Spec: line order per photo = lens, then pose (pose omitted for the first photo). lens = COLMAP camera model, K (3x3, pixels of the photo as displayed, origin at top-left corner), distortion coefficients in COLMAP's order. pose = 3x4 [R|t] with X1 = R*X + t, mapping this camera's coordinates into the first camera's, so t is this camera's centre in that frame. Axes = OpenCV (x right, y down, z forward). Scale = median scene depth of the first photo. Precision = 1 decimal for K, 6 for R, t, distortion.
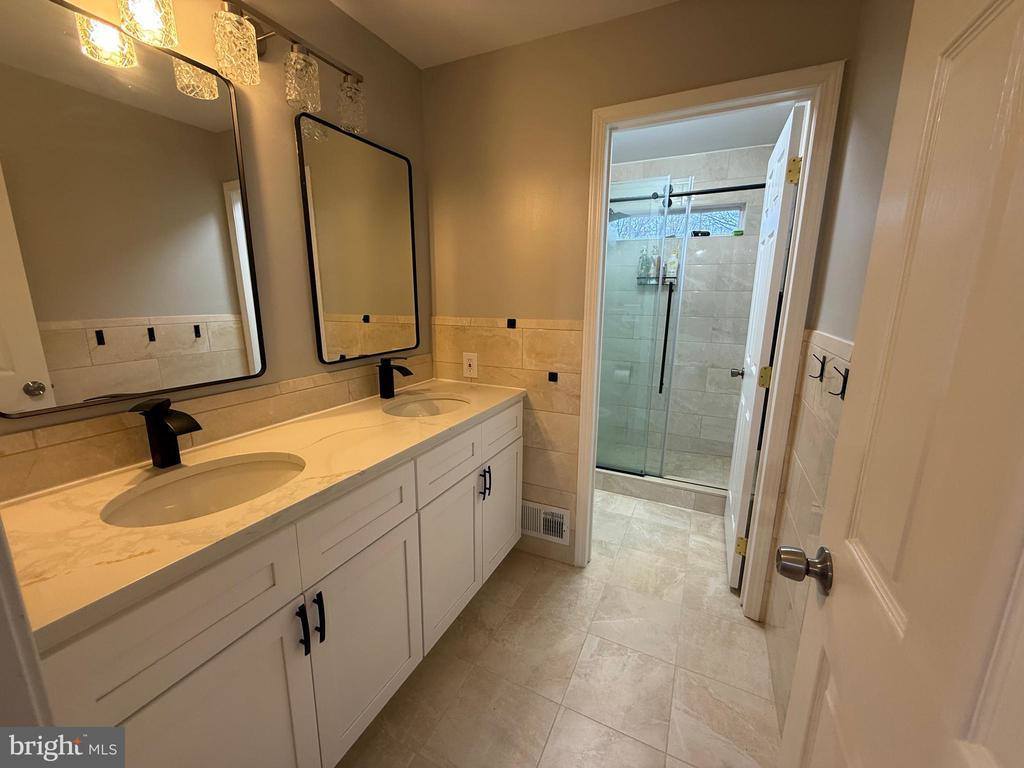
lens RADIAL K [[412.9, 0, 511.4], [0, 412.9, 380.3], [0, 0, 1]] dist [0.008833, -0.000328]
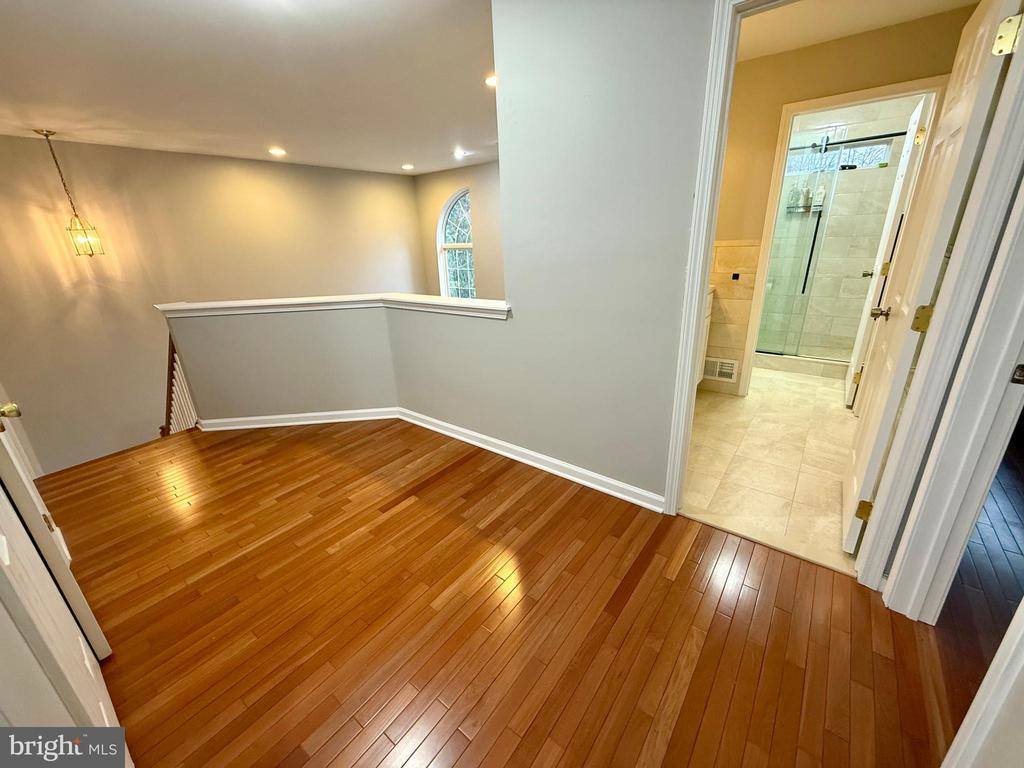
lens RADIAL K [[412.9, 0, 514.3], [0, 412.9, 380.1], [0, 0, 1]] dist [0.008833, -0.000328]
pose [[0.978125, 0.024277, -0.206595, -0.326906], [0.004697, 0.990335, 0.138614, 0.133353], [0.207963, -0.136552, 0.968558, -0.662800]]
